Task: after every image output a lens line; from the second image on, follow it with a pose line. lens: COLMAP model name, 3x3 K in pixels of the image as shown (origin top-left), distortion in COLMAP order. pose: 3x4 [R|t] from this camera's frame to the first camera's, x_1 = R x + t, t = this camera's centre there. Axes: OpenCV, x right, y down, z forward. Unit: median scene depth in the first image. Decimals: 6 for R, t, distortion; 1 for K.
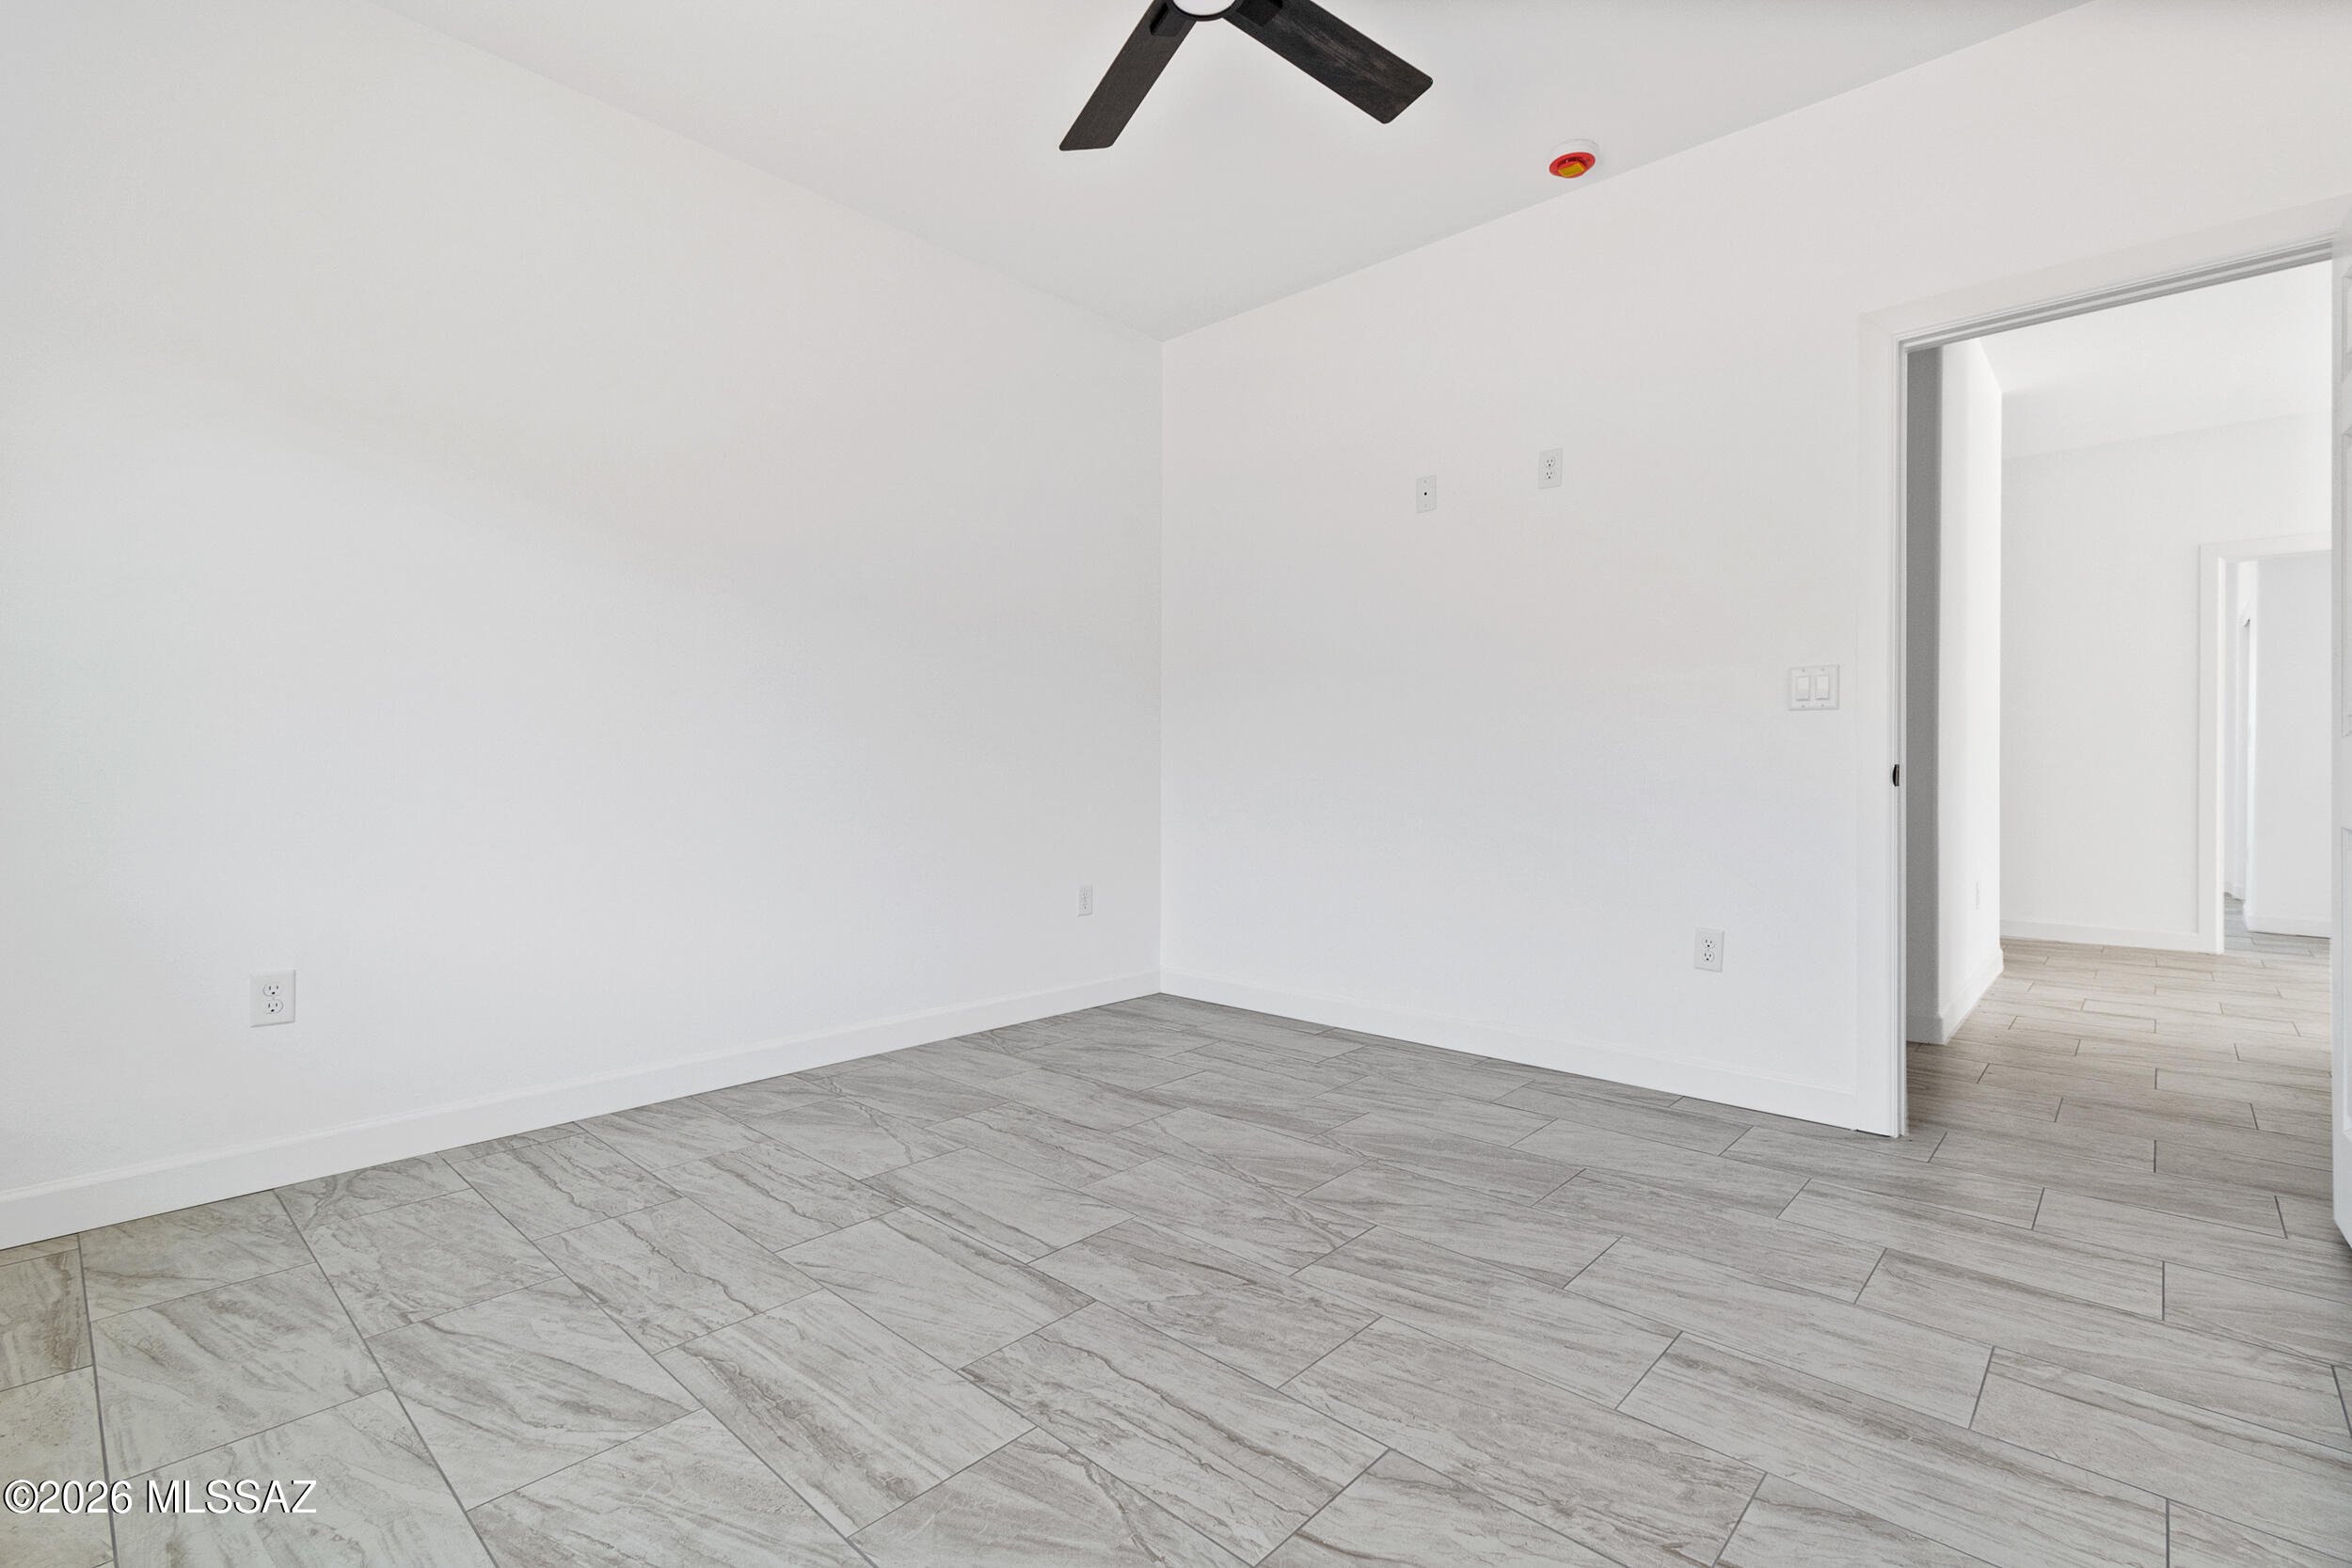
lens RADIAL K [[1063.8, 0, 1184.1], [0, 1063.8, 771.8], [0, 0, 1]] dist [0.004035, -0.000503]
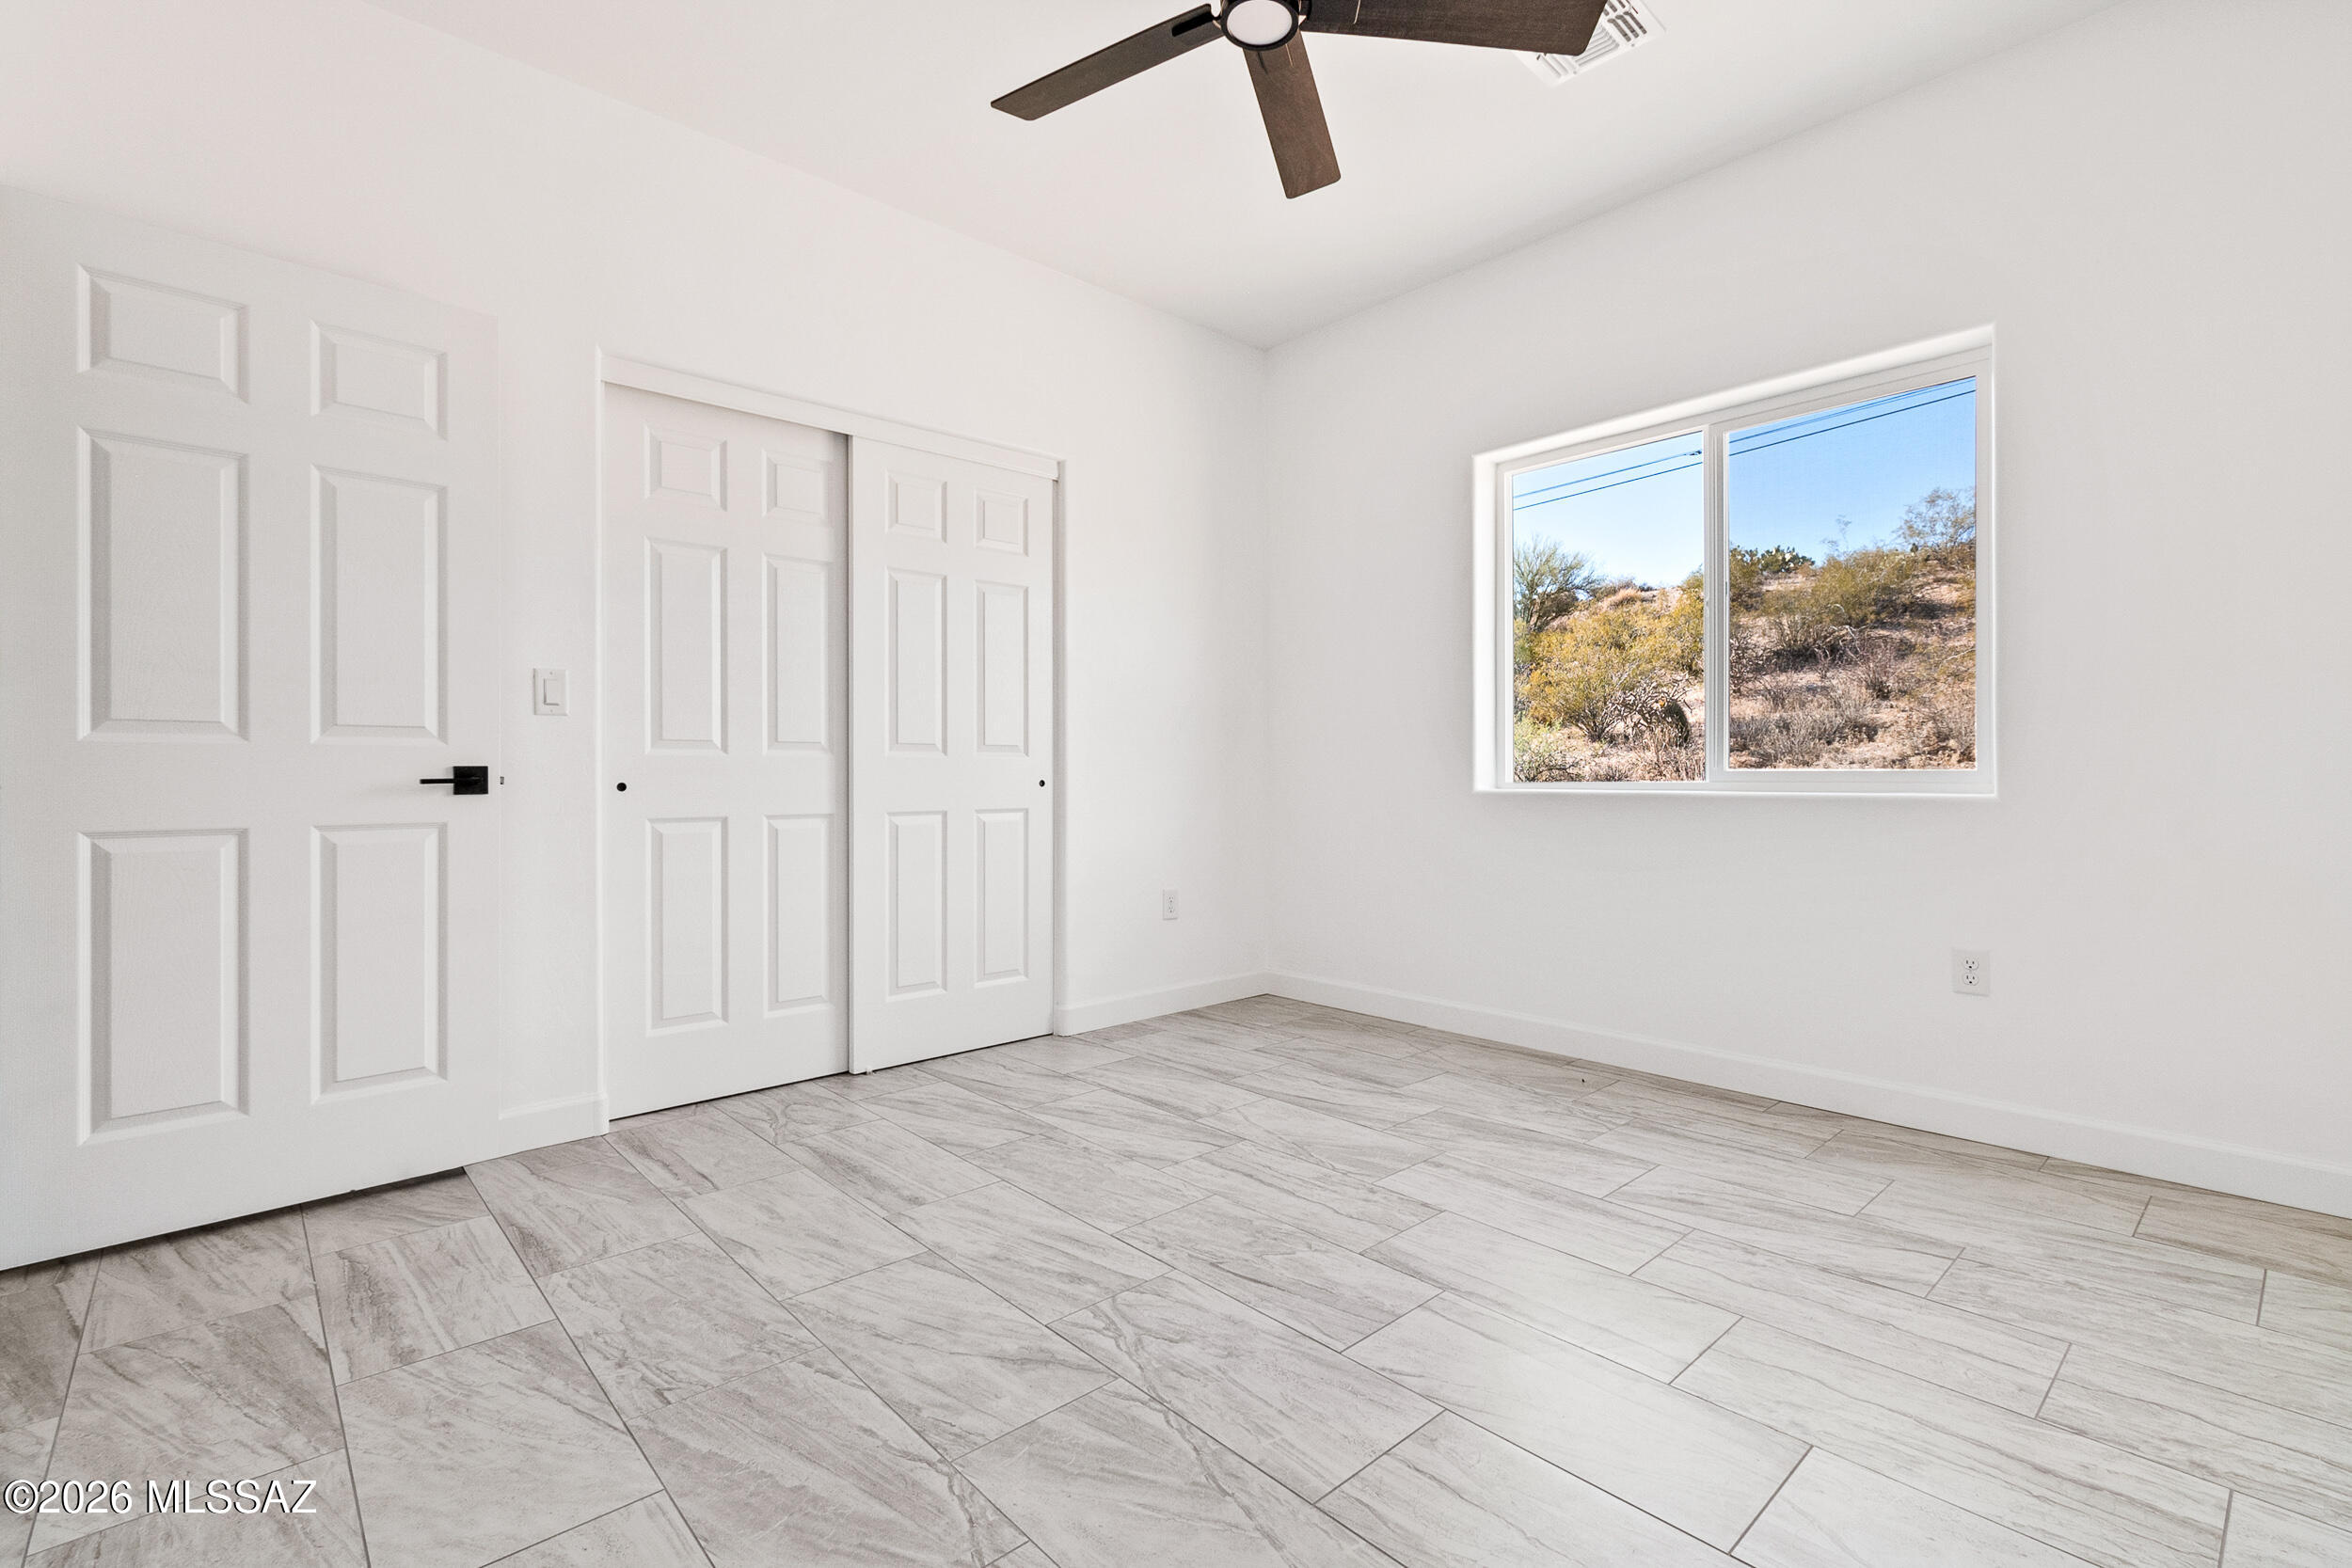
lens RADIAL K [[1063.8, 0, 1184.1], [0, 1063.8, 771.8], [0, 0, 1]] dist [0.004035, -0.000503]
pose [[-0.996053, 0.000312, 0.088760, -0.000049], [0.000816, 0.999984, 0.005646, -0.008439], [-0.088757, 0.005696, -0.996037, 1.856734]]
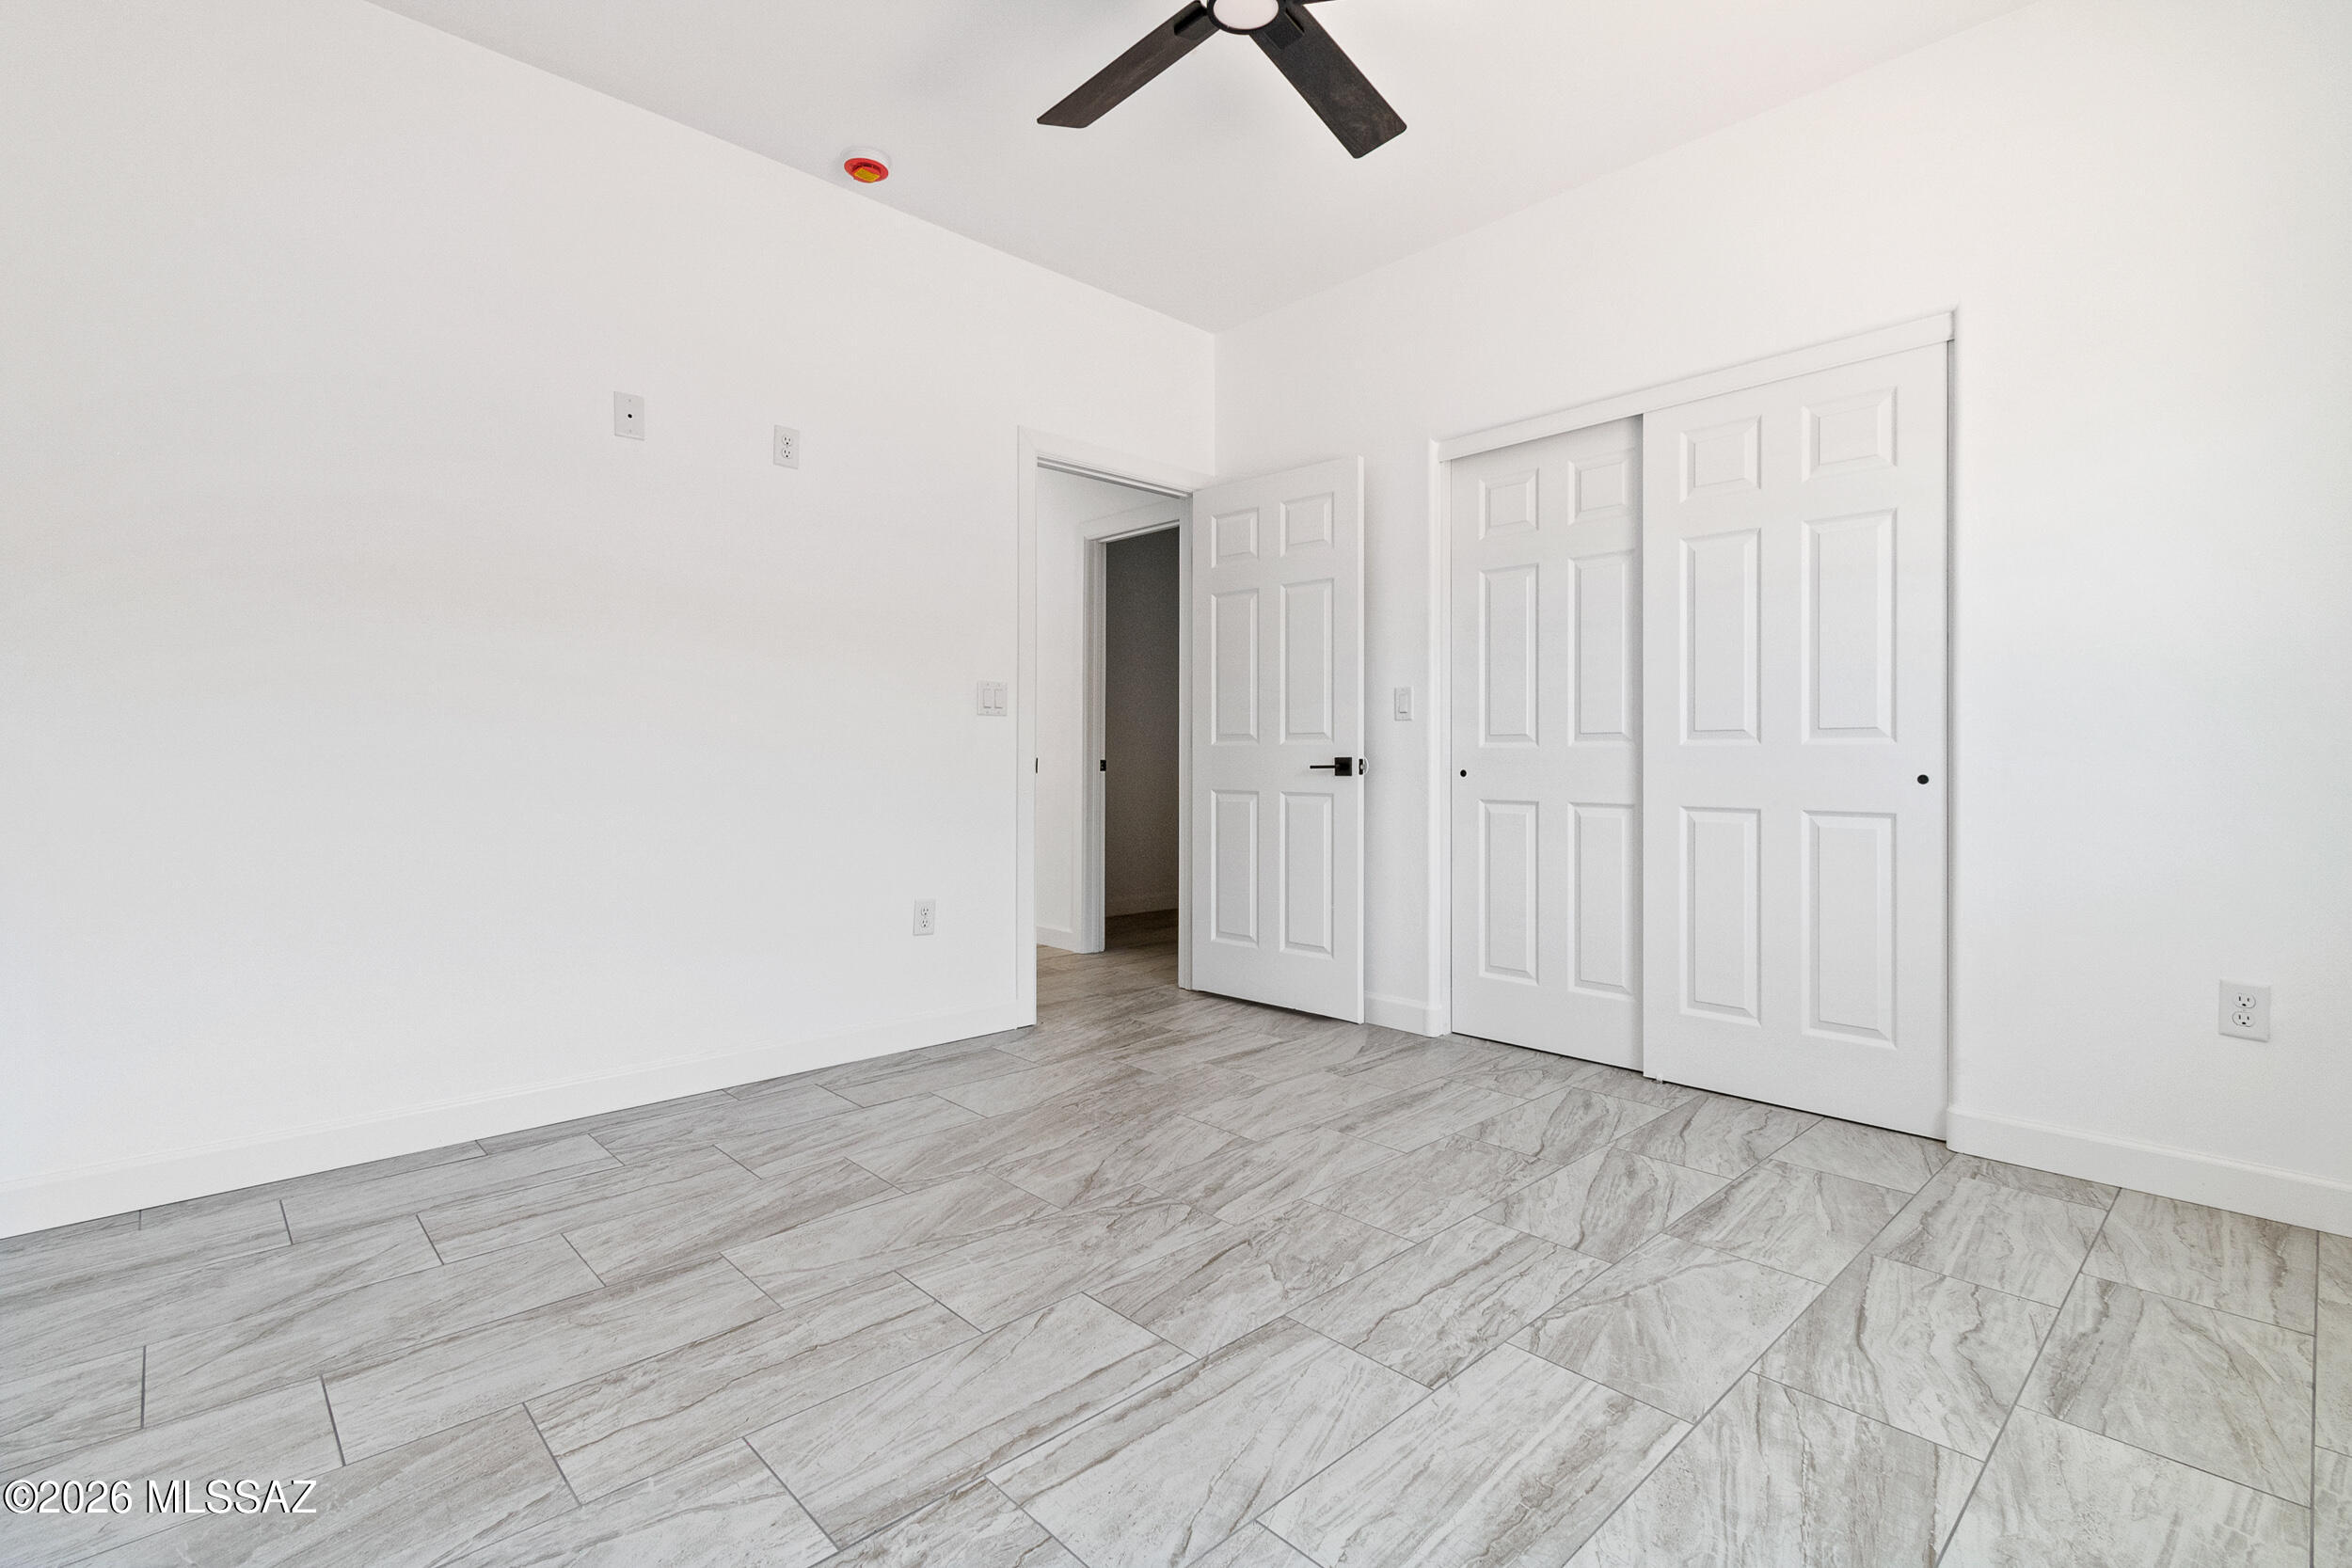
lens RADIAL K [[1075.7, 0, 1182.9], [0, 1075.7, 764.3], [0, 0, 1]] dist [0.001623, 0.000174]
pose [[0.072918, -0.006208, 0.997319, -0.930616], [0.003564, 0.999976, 0.005964, -0.008627], [-0.997332, 0.003120, 0.072938, 0.894976]]
